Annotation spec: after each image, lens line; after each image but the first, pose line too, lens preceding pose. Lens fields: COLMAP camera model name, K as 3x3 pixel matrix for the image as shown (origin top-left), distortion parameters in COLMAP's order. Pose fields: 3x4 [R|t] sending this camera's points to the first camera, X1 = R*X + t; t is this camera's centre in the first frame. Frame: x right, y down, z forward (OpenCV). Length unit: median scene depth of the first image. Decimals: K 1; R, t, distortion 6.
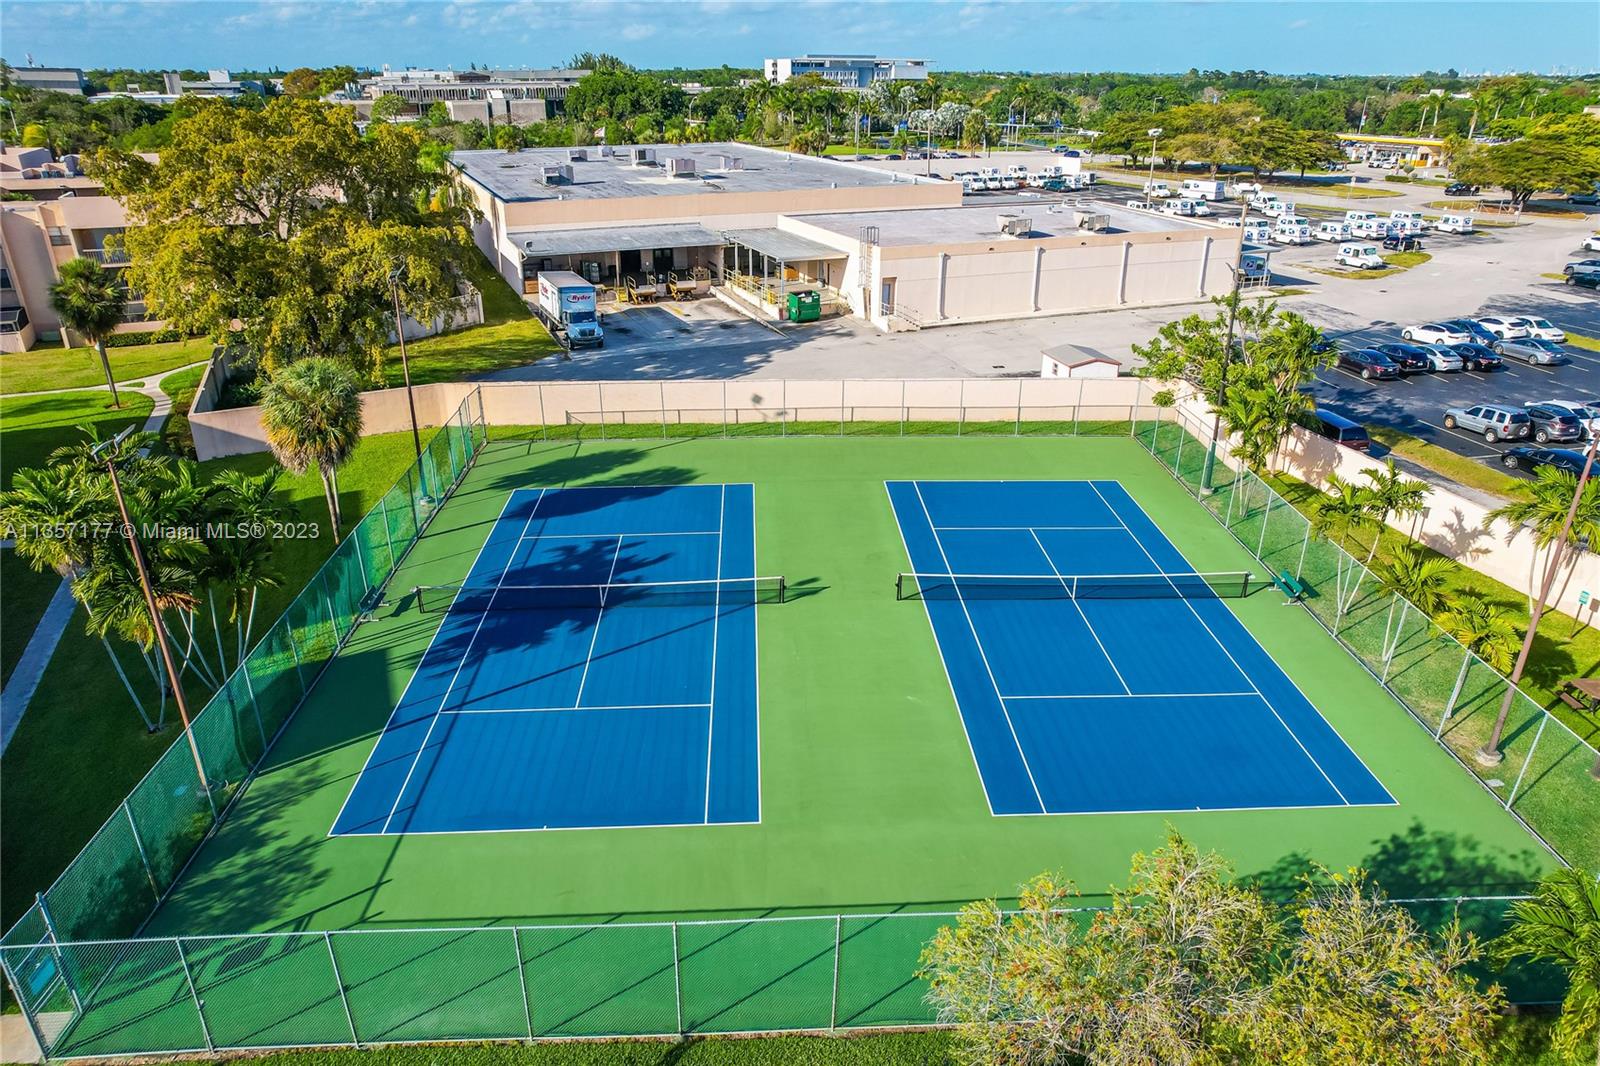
lens RADIAL K [[1055.1, 0, 800.0], [0, 1055.1, 533.0], [0, 0, 1]] dist [-0.047250, -0.000460]
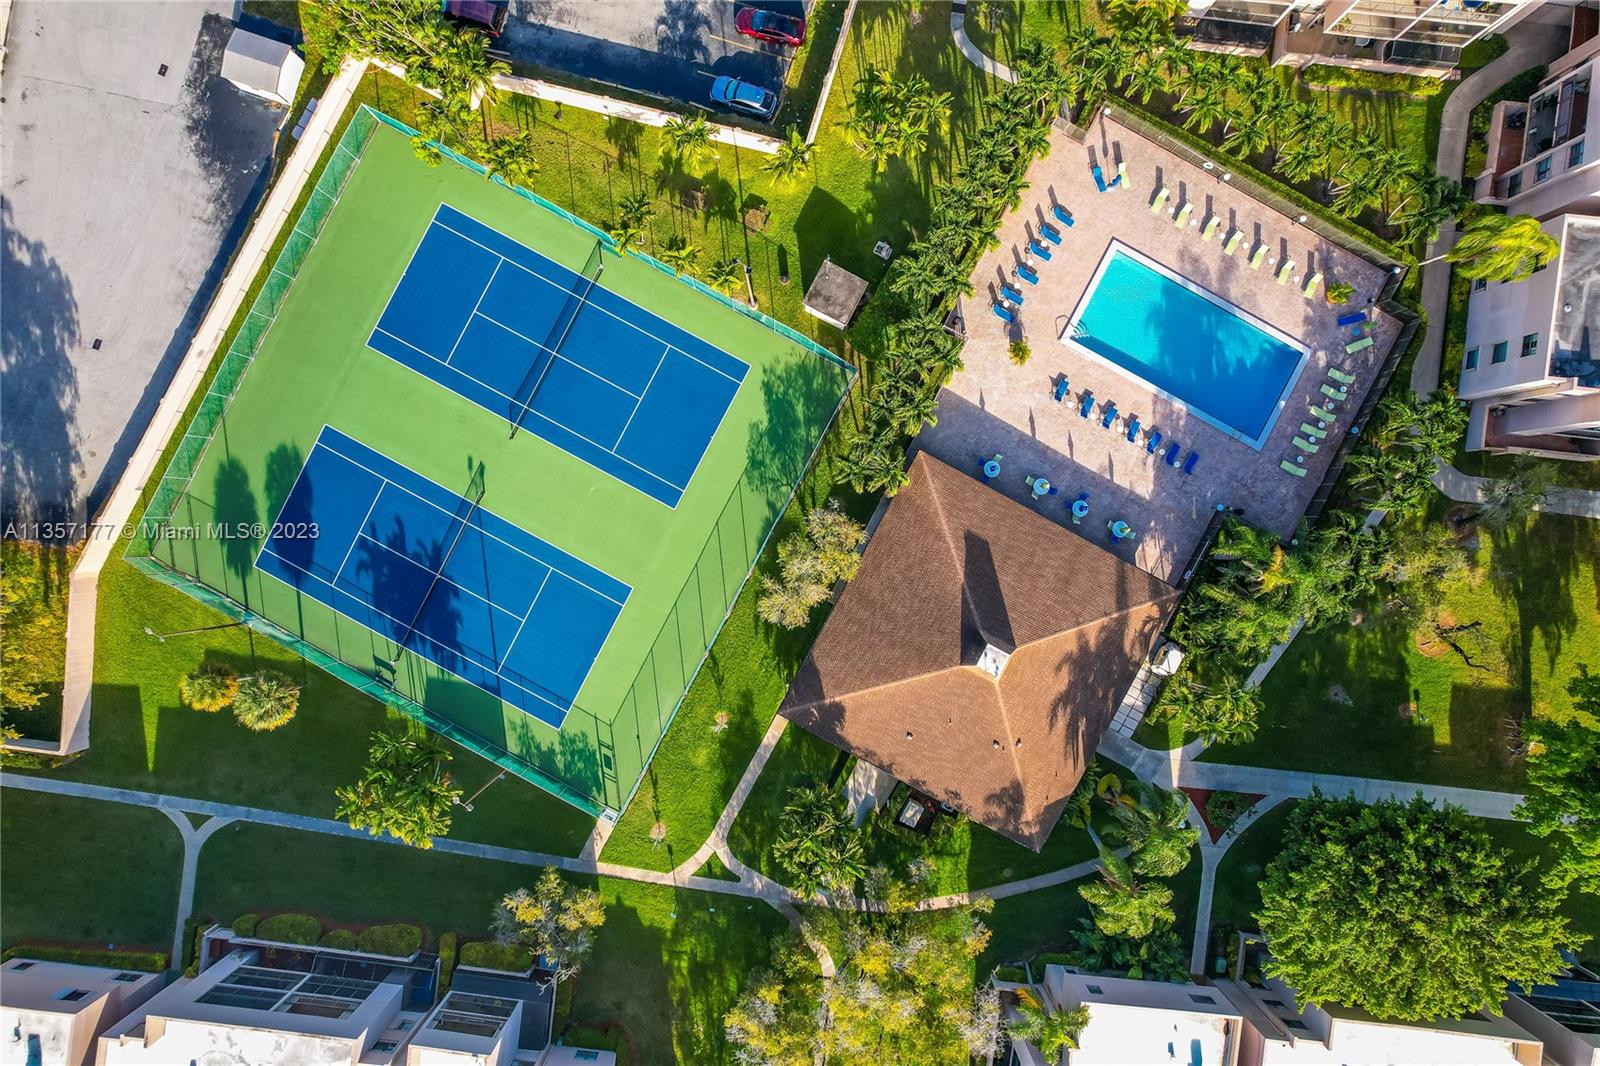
lens RADIAL K [[1055.1, 0, 800.0], [0, 1055.1, 533.0], [0, 0, 1]] dist [-0.047250, -0.000460]
pose [[0.511805, -0.859062, -0.008290, 0.196671], [0.344433, 0.196344, 0.918049, -1.264736], [-0.787033, -0.472718, 0.396379, -0.194601]]
